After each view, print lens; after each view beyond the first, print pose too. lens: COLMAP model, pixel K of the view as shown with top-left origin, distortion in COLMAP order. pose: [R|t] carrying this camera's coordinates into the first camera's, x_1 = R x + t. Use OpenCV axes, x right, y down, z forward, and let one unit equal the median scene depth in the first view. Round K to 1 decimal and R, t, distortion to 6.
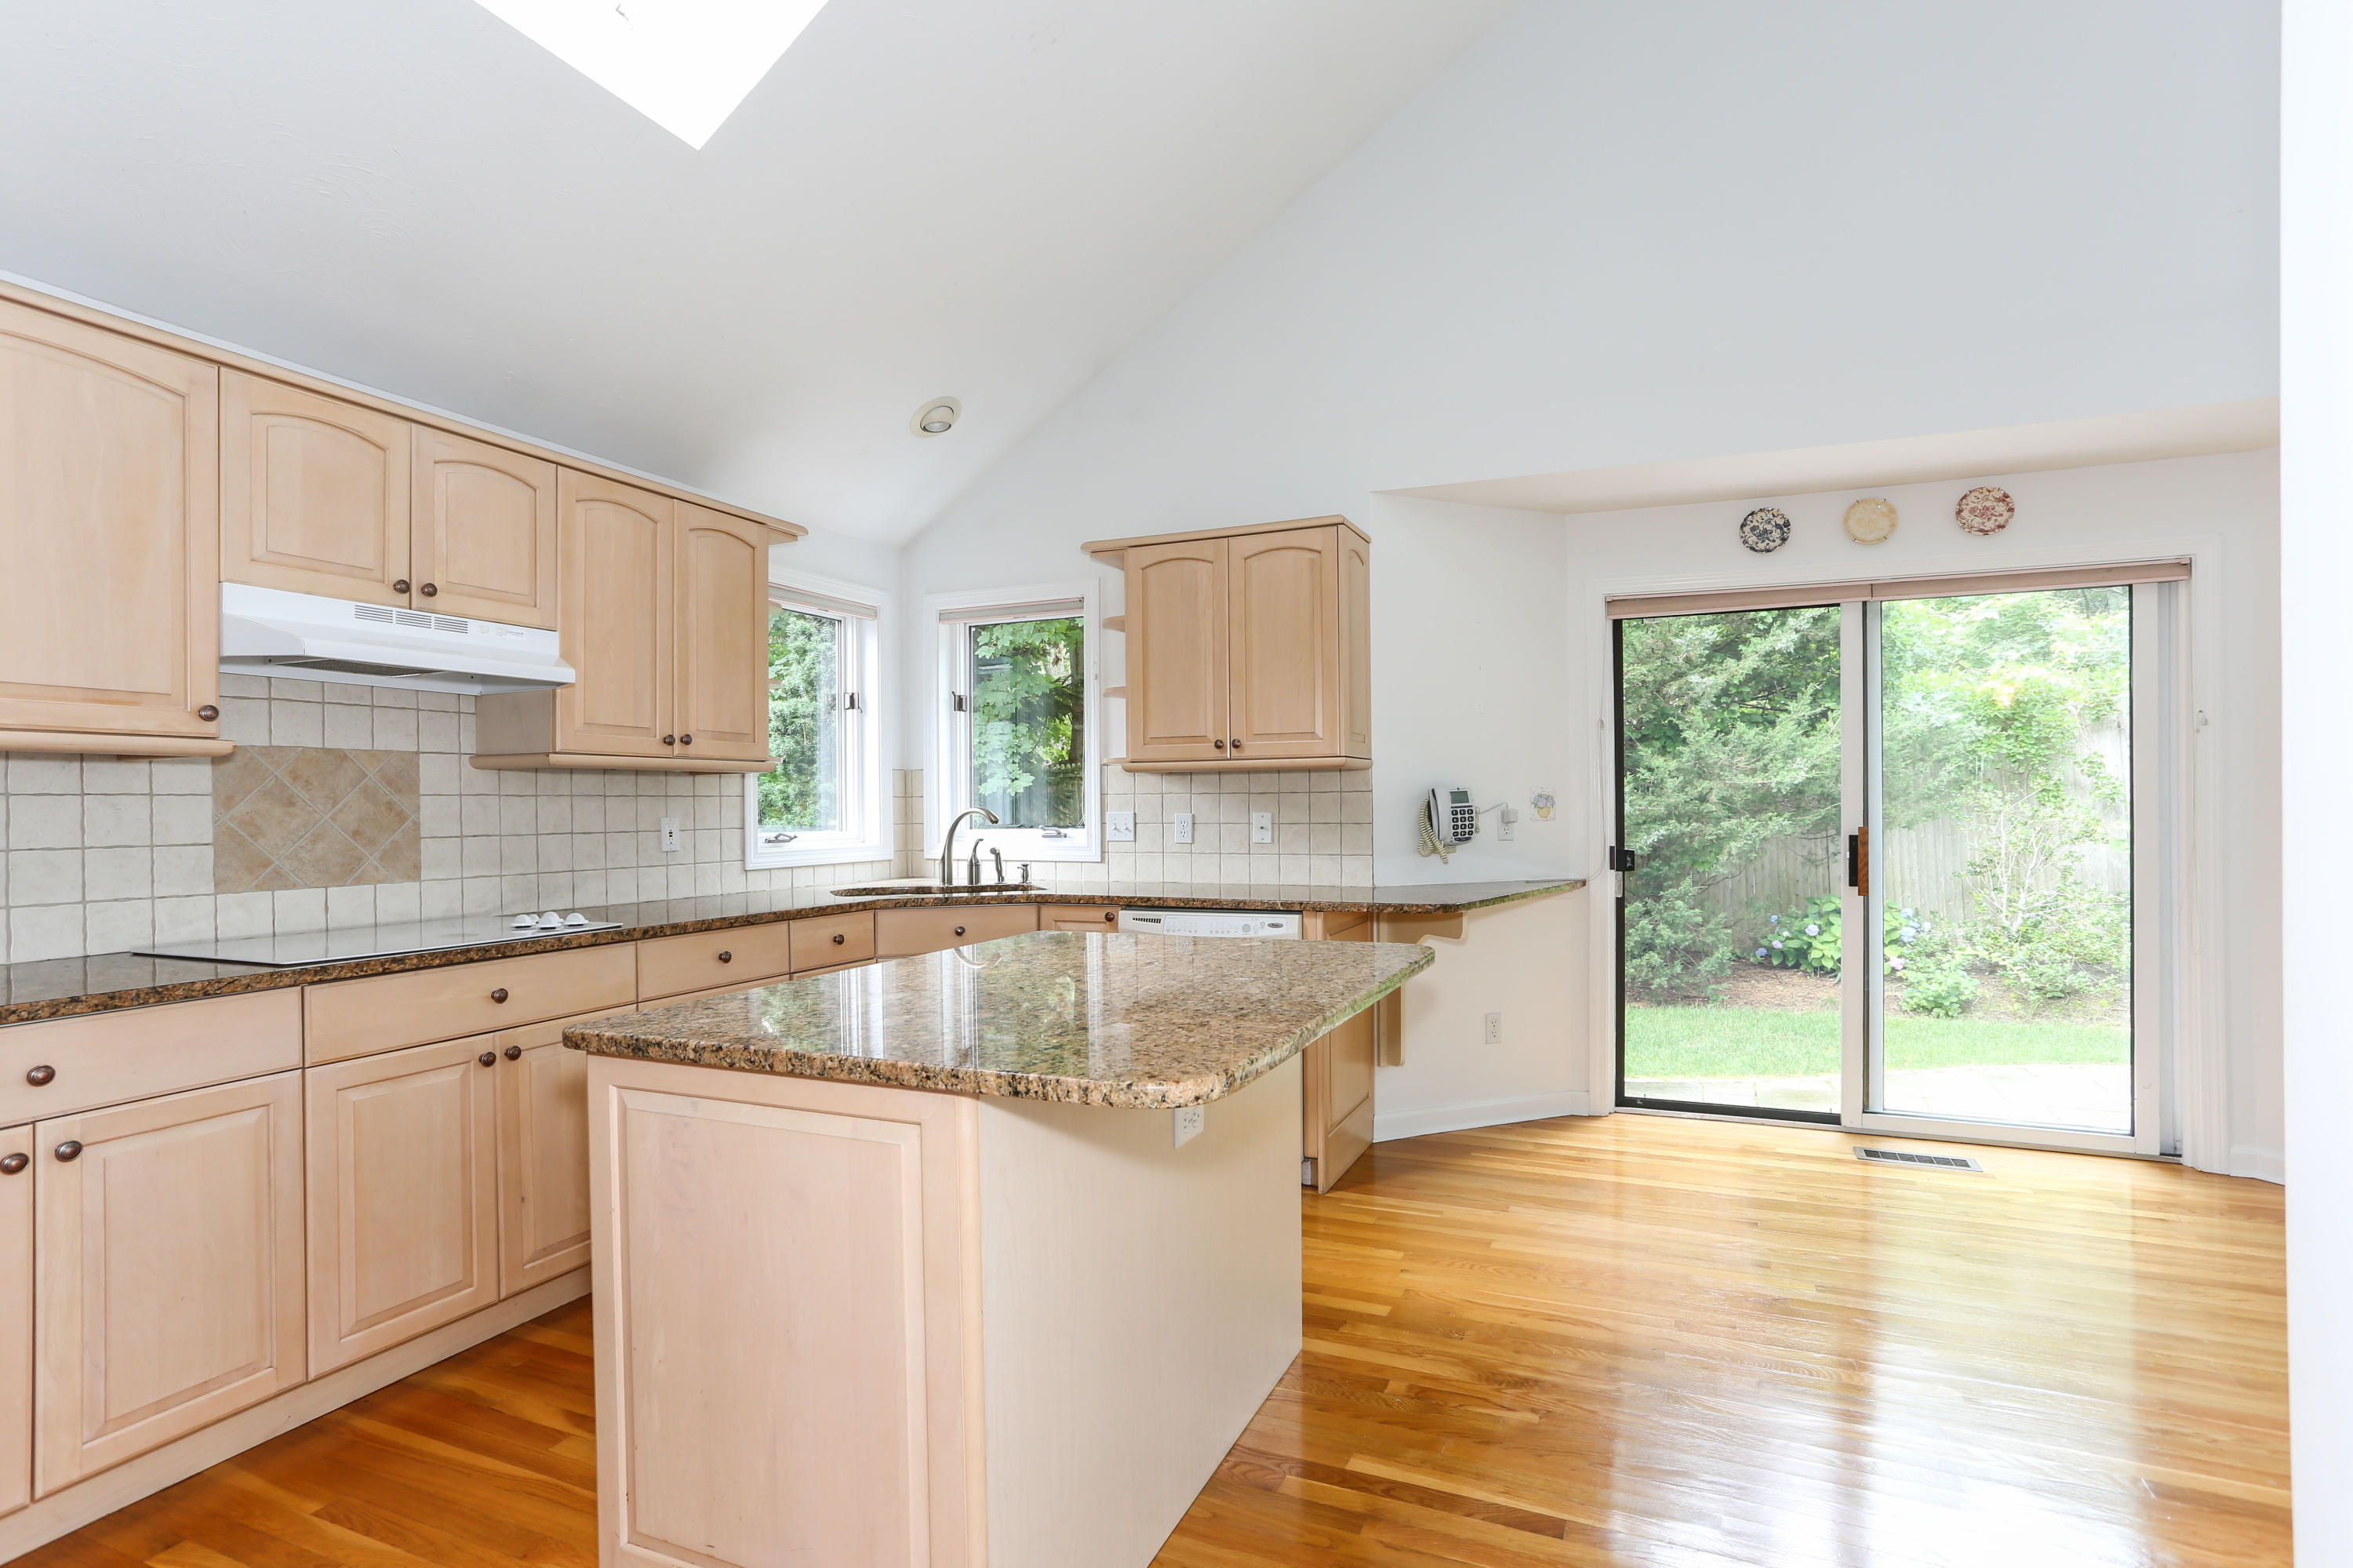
lens RADIAL K [[1152.8, 0, 1169.0], [0, 1152.8, 793.4], [0, 0, 1]] dist [-0.016645, 0.005044]
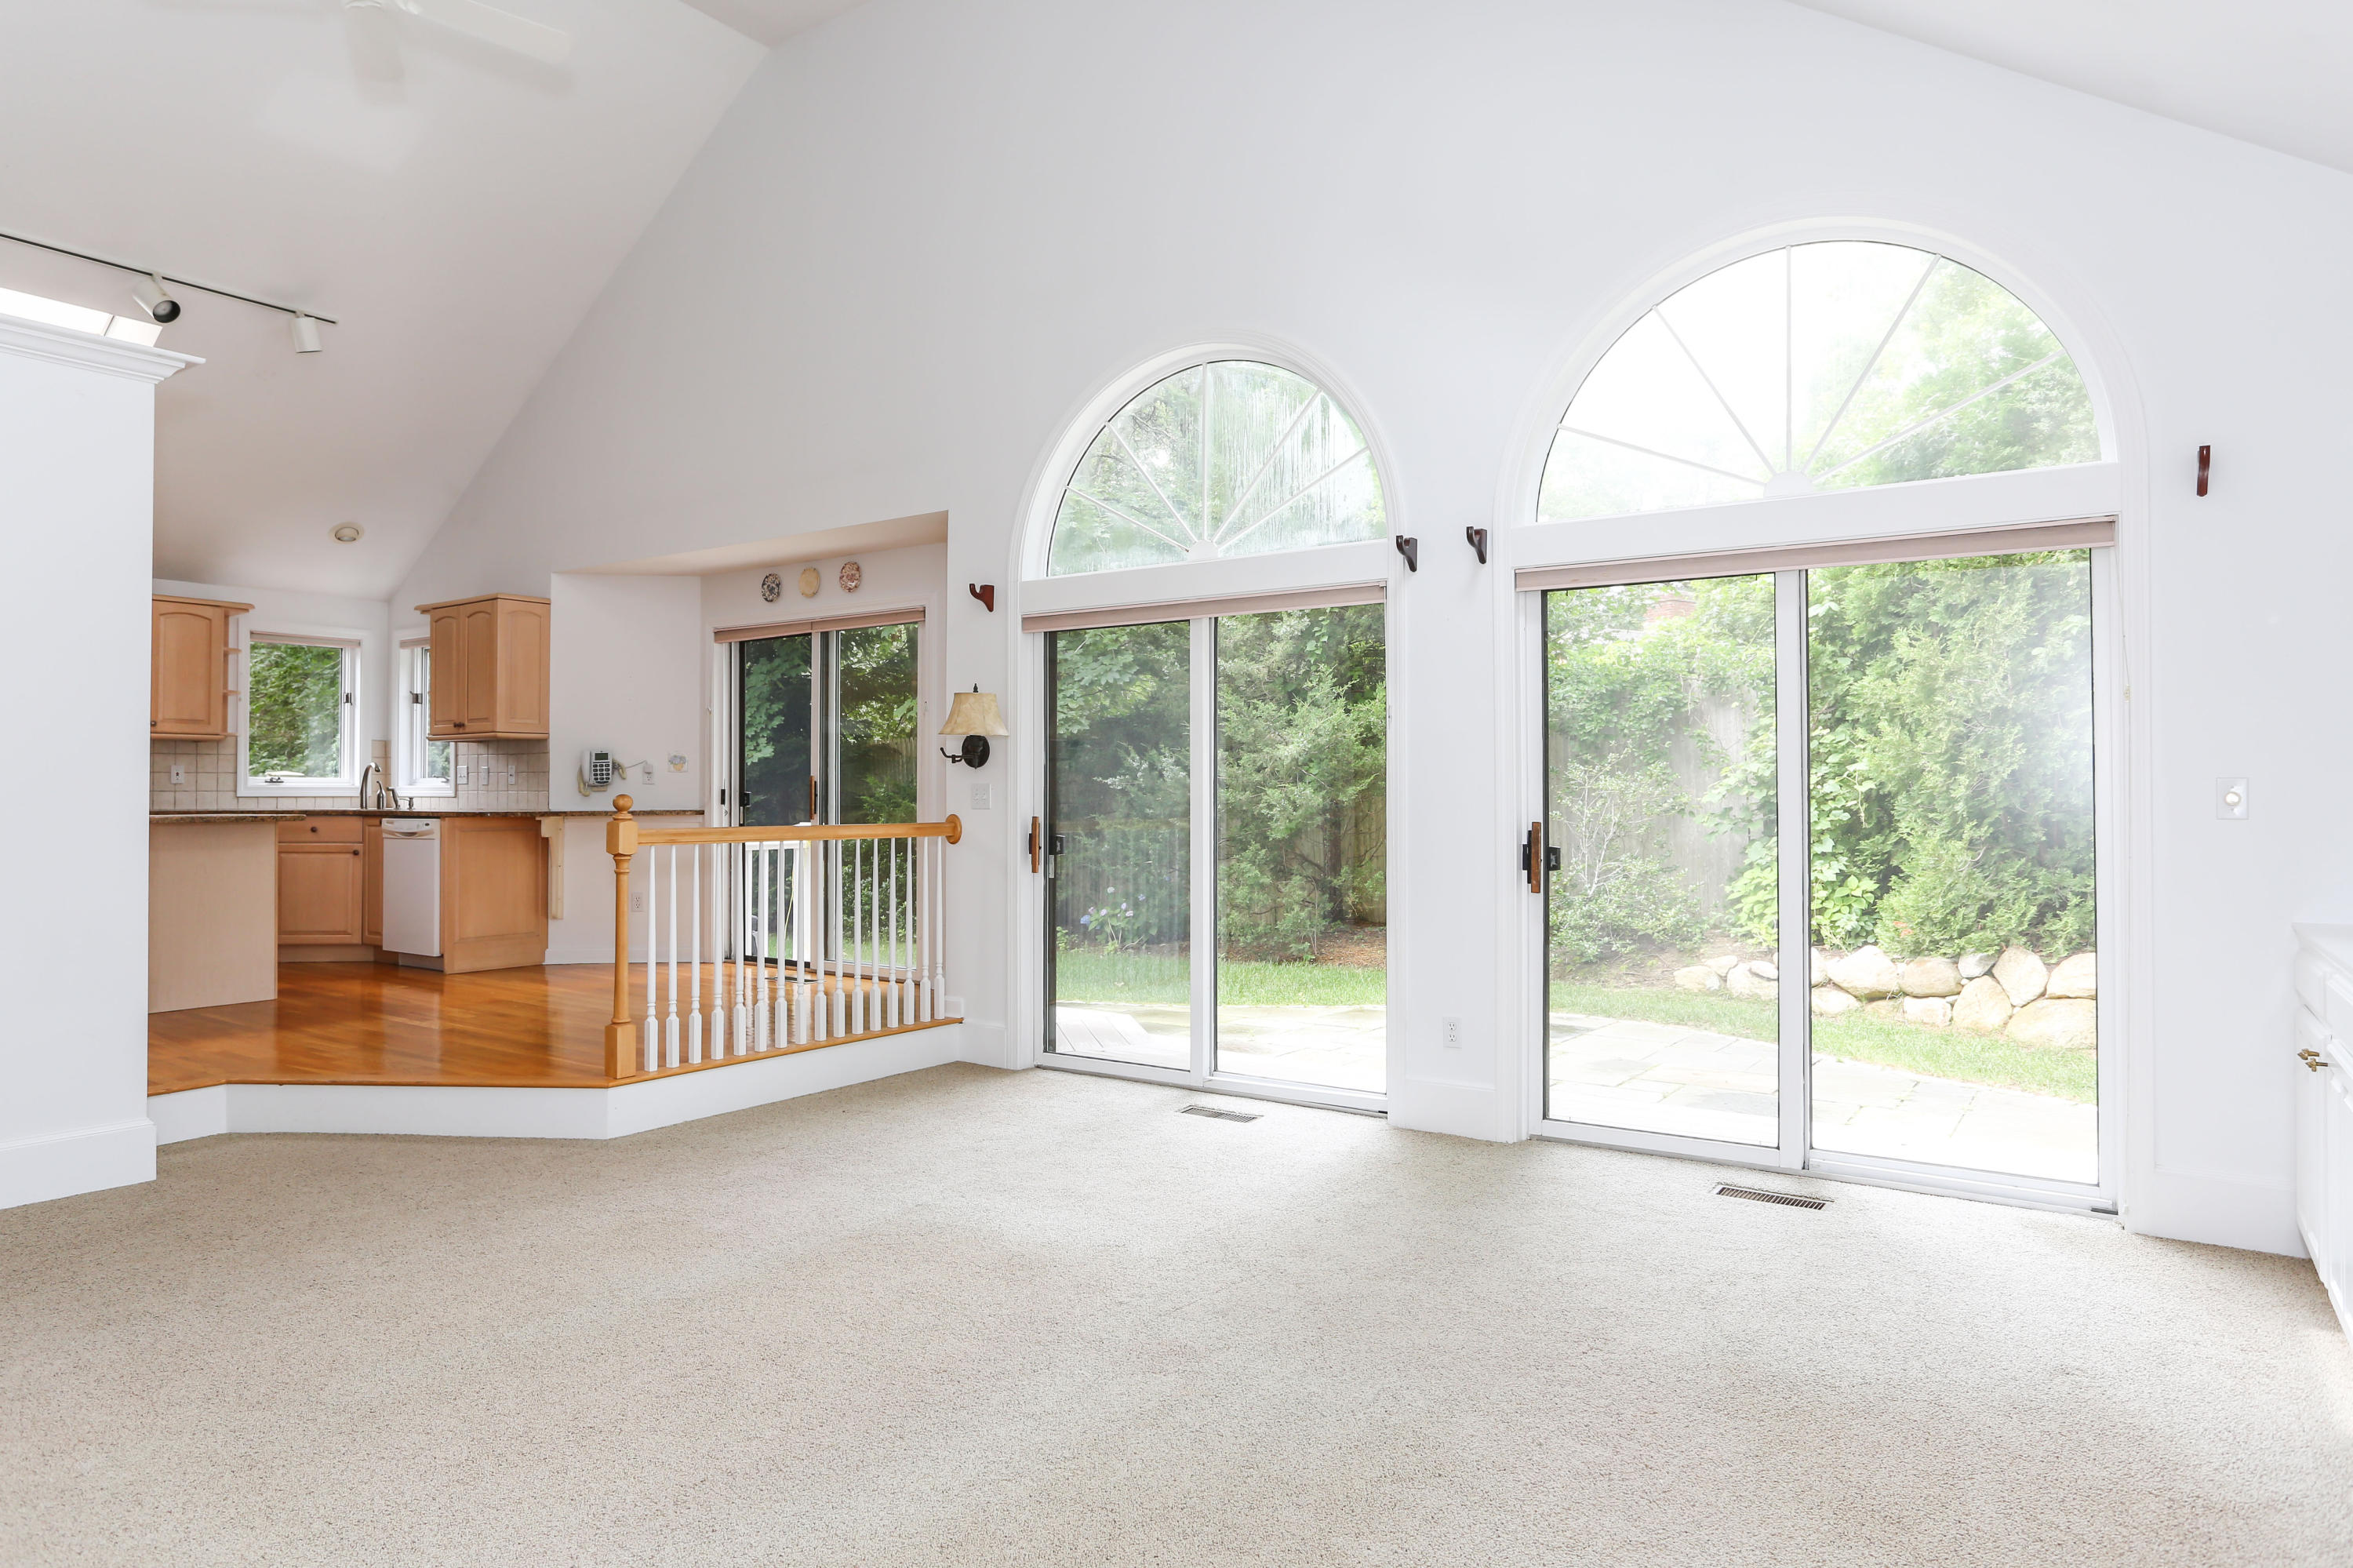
lens RADIAL K [[1406.0, 0, 1160.0], [0, 1406.0, 773.1], [0, 0, 1]] dist [-0.026275, 0.007350]
pose [[0.977940, 0.004576, -0.208834, 1.383284], [-0.006927, 0.999921, -0.010528, 0.041279], [0.208769, 0.011743, 0.977894, -0.742564]]
